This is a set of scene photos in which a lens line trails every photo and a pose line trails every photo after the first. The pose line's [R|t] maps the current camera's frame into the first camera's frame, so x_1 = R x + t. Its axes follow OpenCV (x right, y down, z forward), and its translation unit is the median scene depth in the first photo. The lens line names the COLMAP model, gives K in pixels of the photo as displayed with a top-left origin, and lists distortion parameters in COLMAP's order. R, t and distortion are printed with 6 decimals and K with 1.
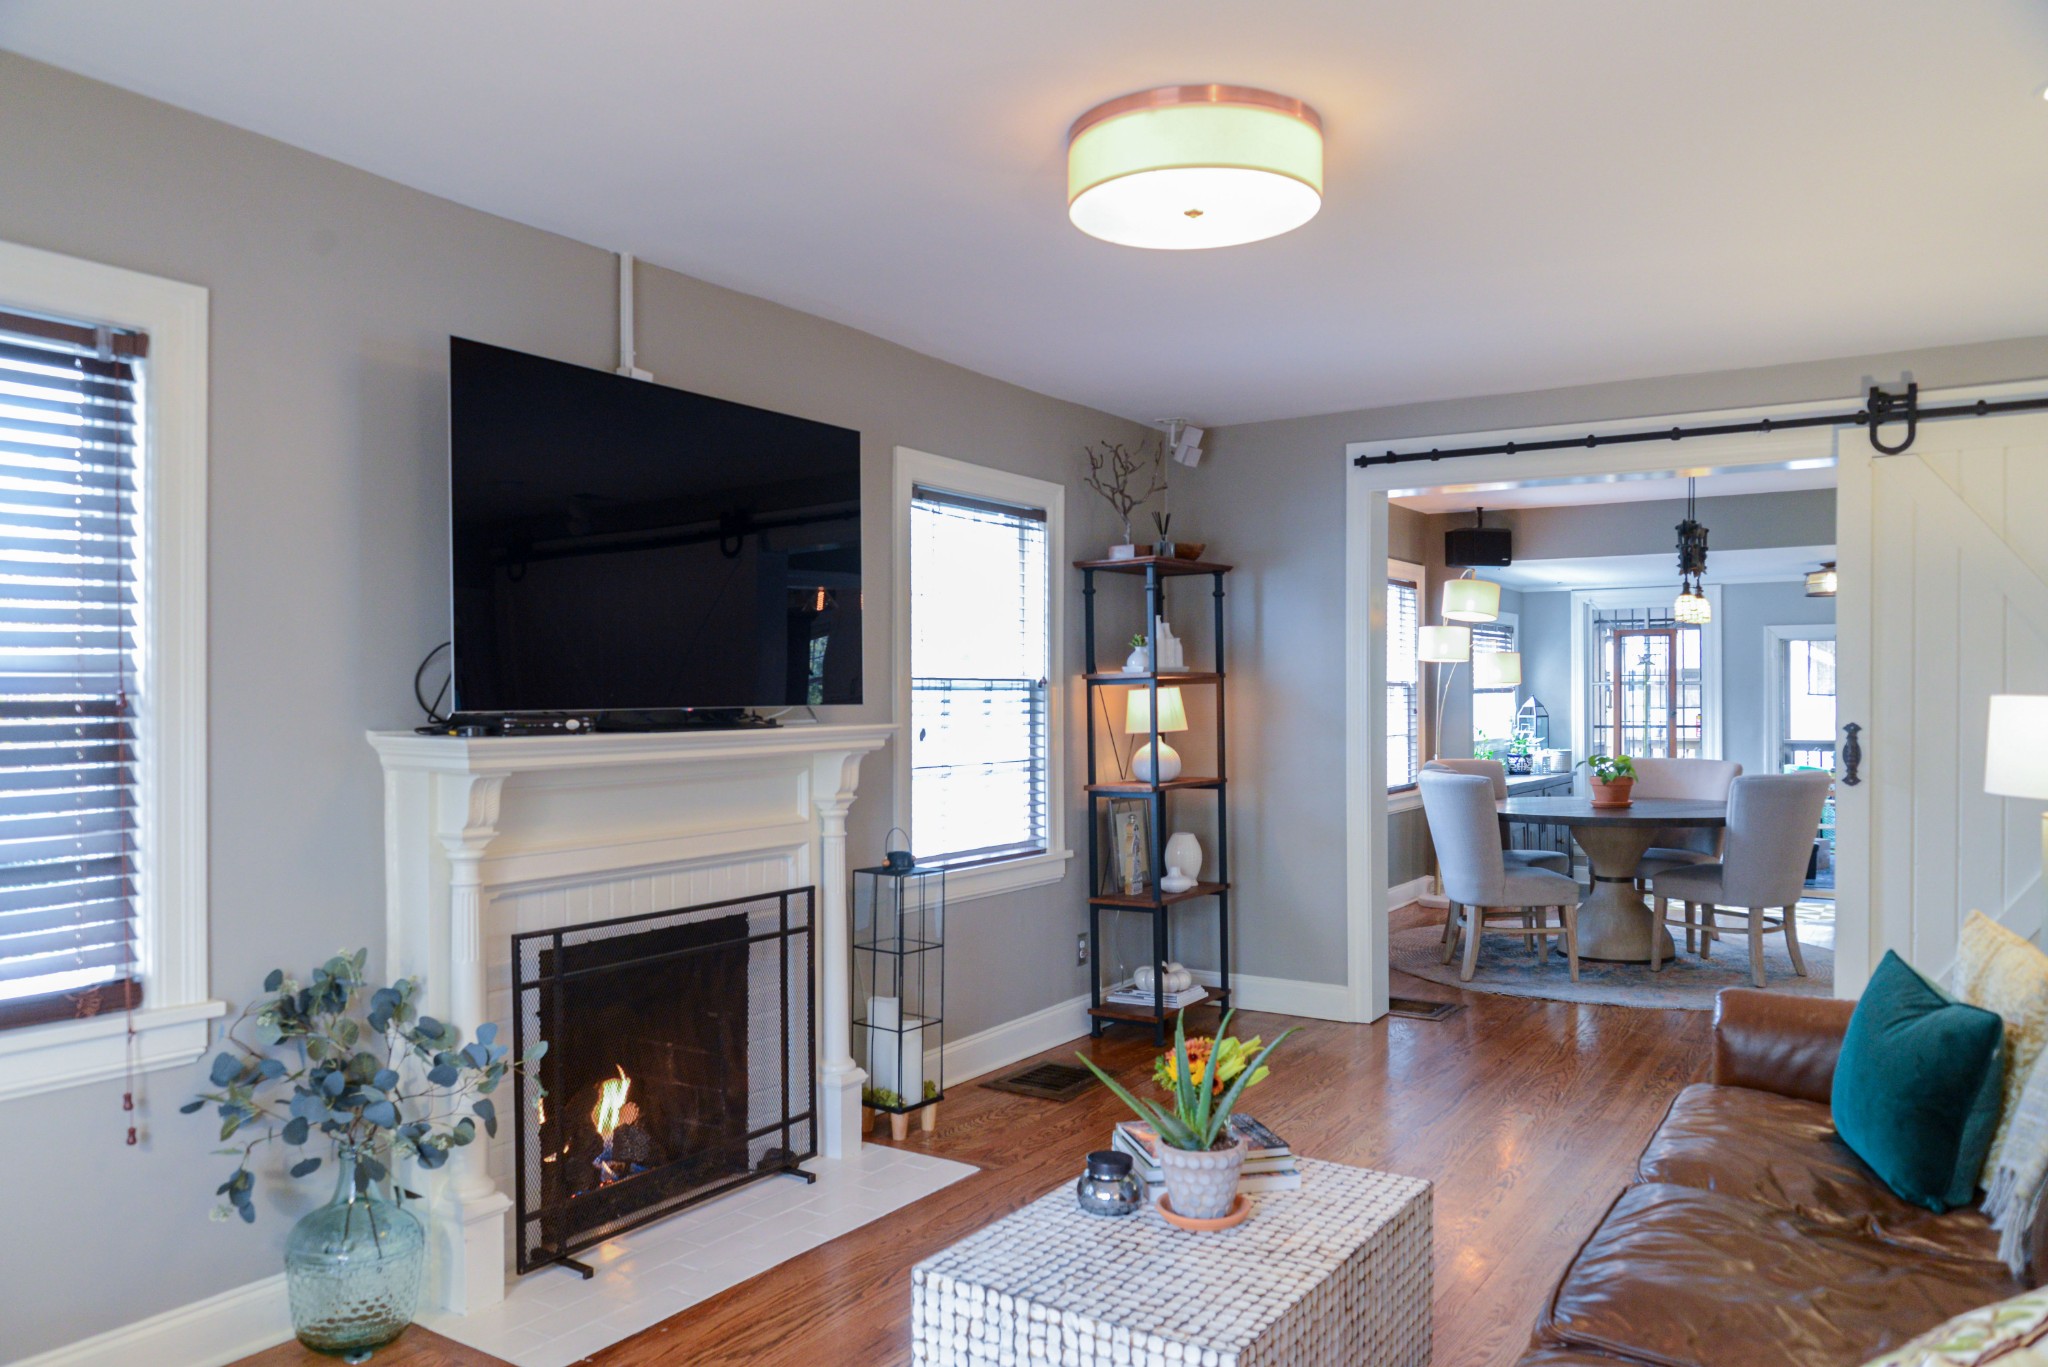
lens RADIAL K [[1383.2, 0, 1016.4], [0, 1383.2, 699.5], [0, 0, 1]] dist [-0.035641, 0.004770]
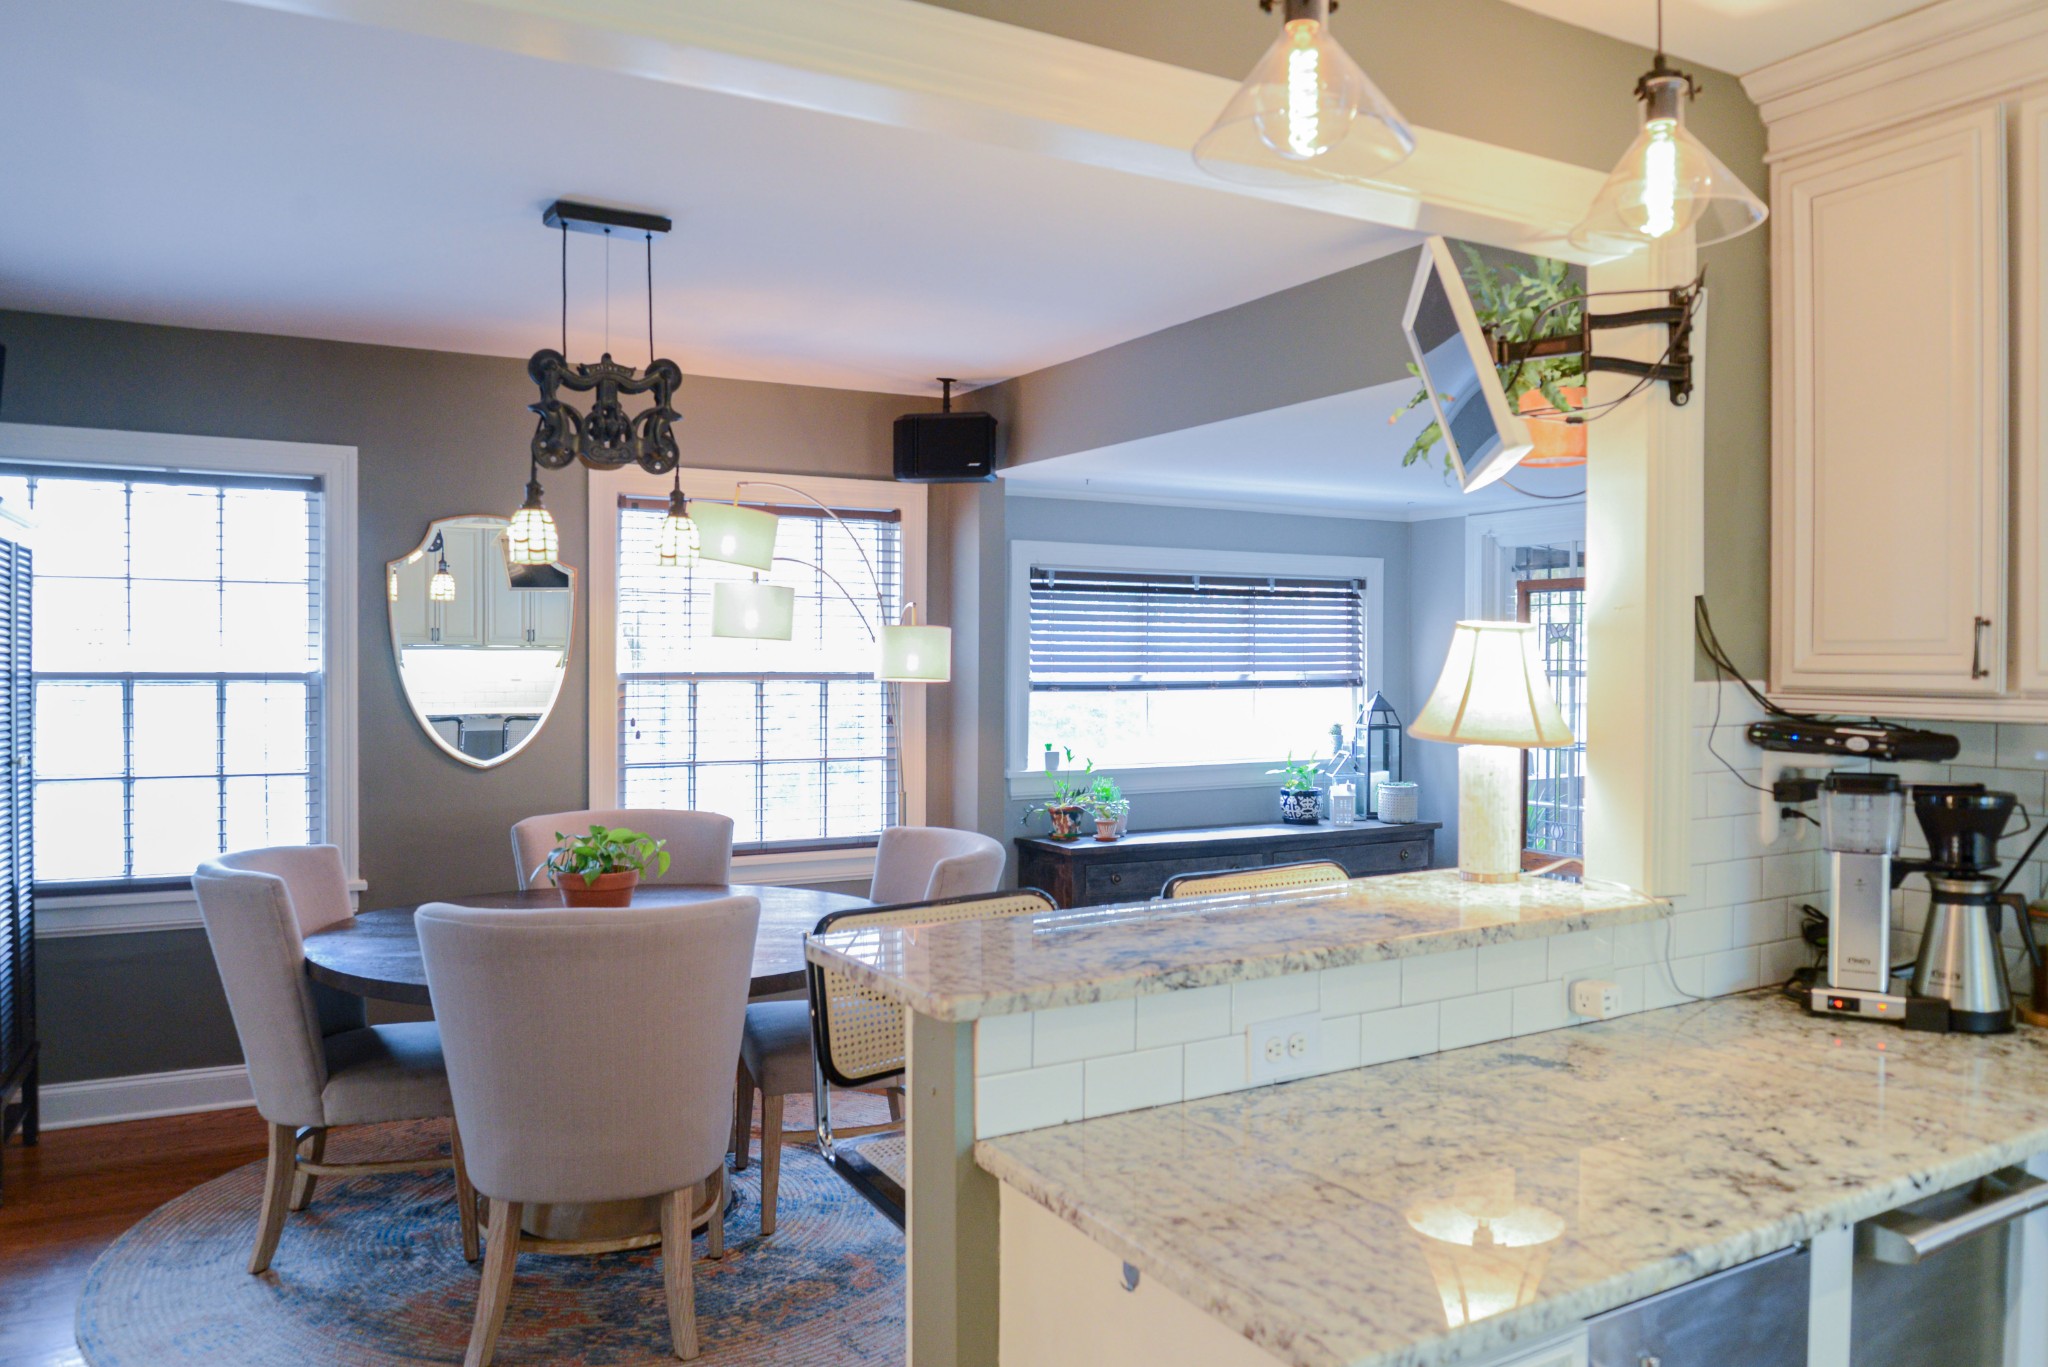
lens RADIAL K [[1464.2, 0, 1059.4], [0, 1464.2, 690.6], [0, 0, 1]] dist [-0.036876, 0.006866]
pose [[0.901211, 0.014266, -0.433147, 0.640633], [-0.006085, 0.999776, 0.020269, -0.019091], [0.433339, -0.015631, 0.901096, 0.441991]]
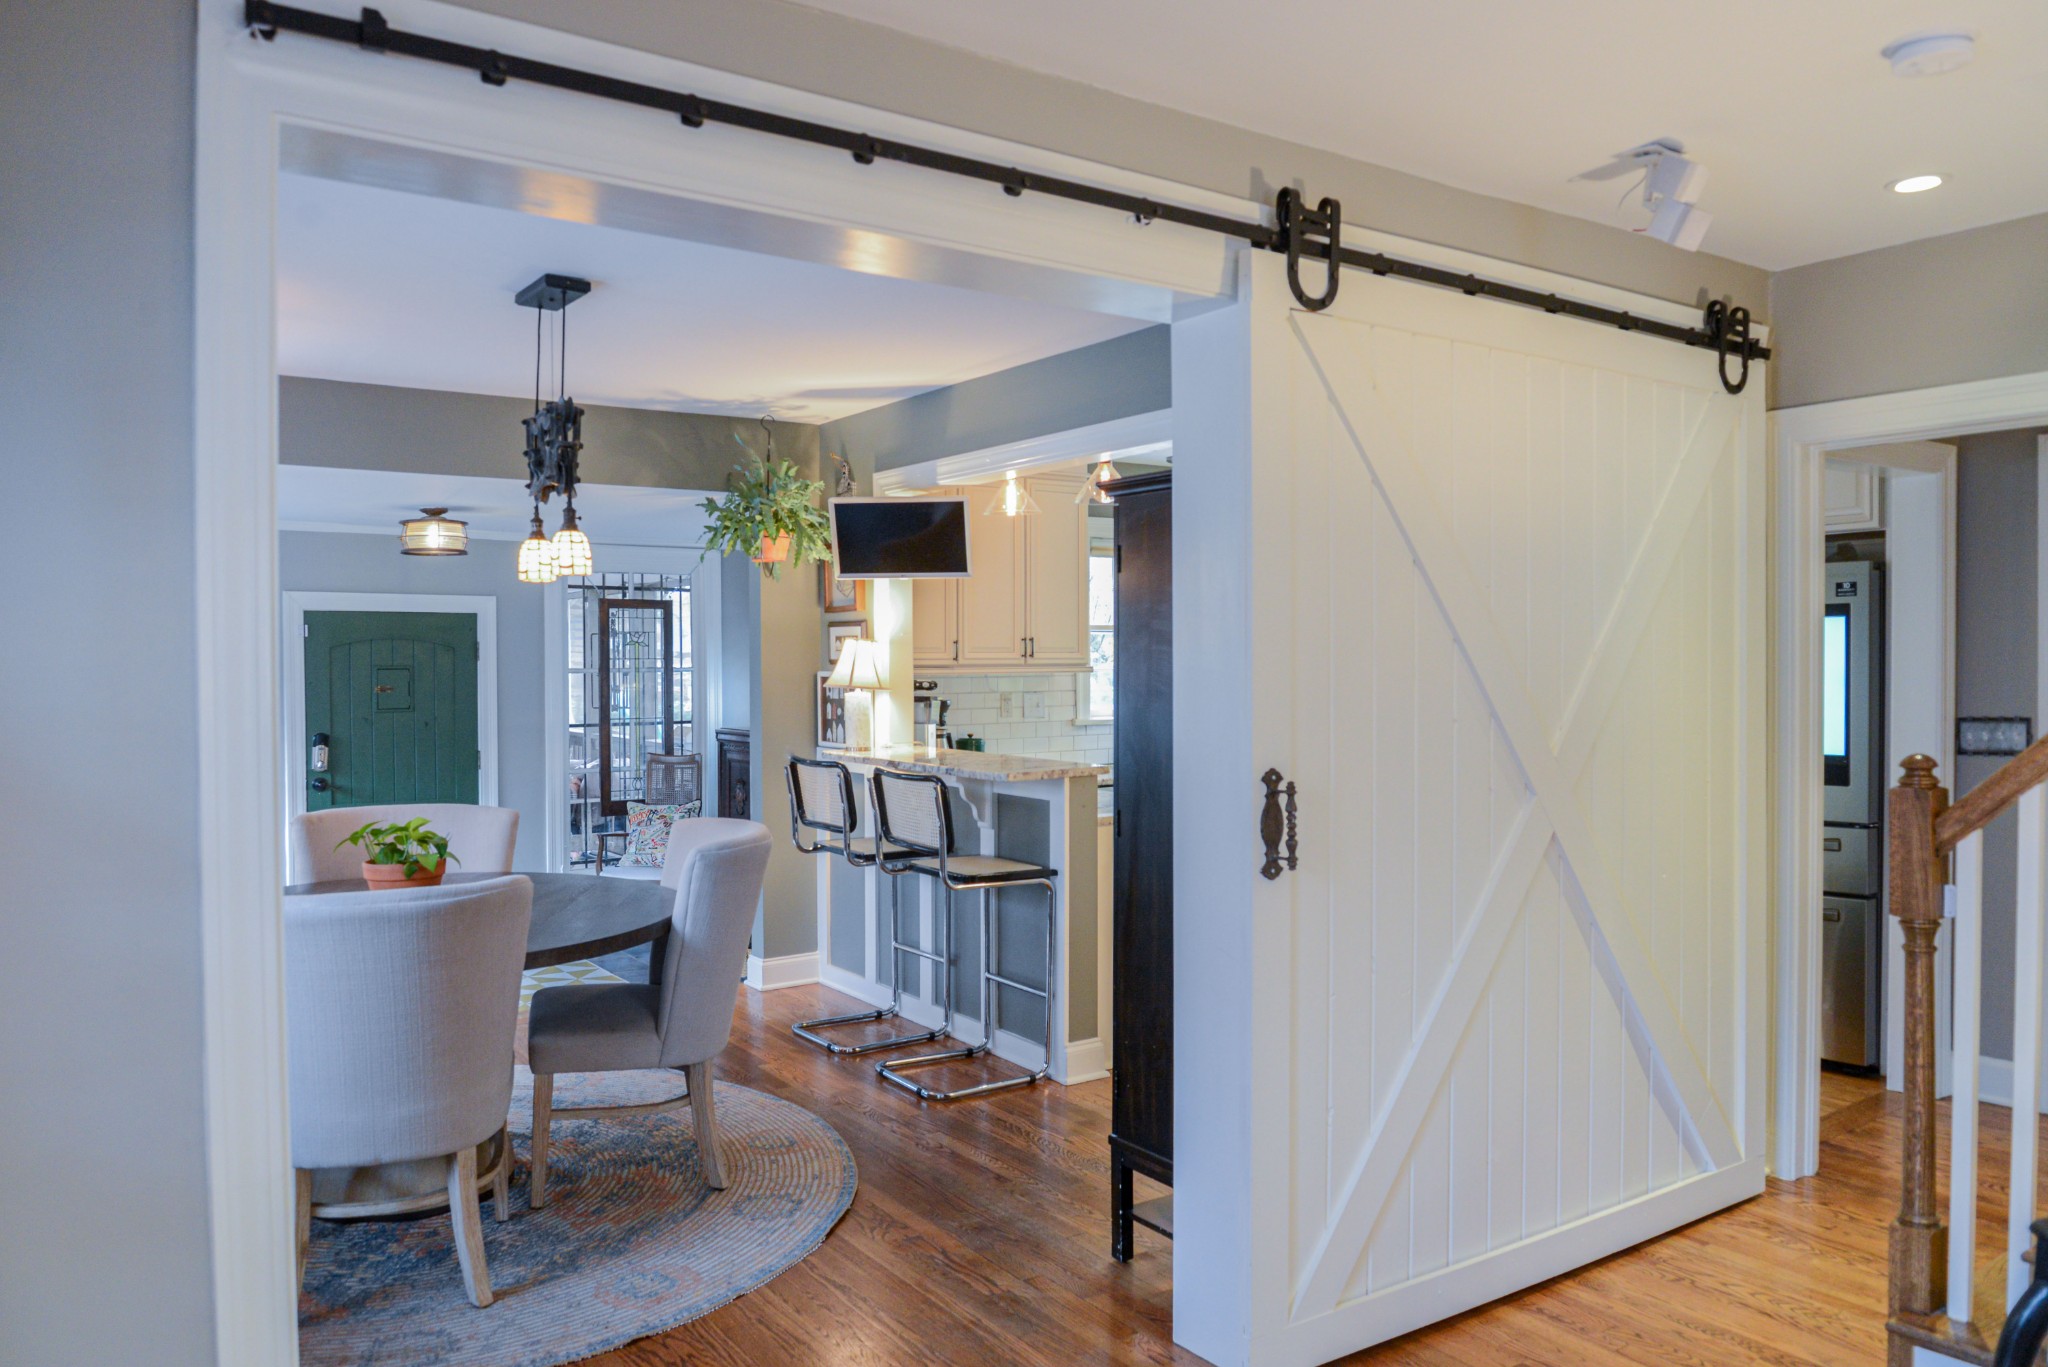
lens RADIAL K [[1383.2, 0, 1016.4], [0, 1383.2, 699.5], [0, 0, 1]] dist [-0.035641, 0.004770]
pose [[0.358058, -0.021592, 0.933450, 0.018206], [0.004740, 0.999762, 0.021307, -0.012360], [-0.933687, -0.003205, 0.358075, 0.447446]]
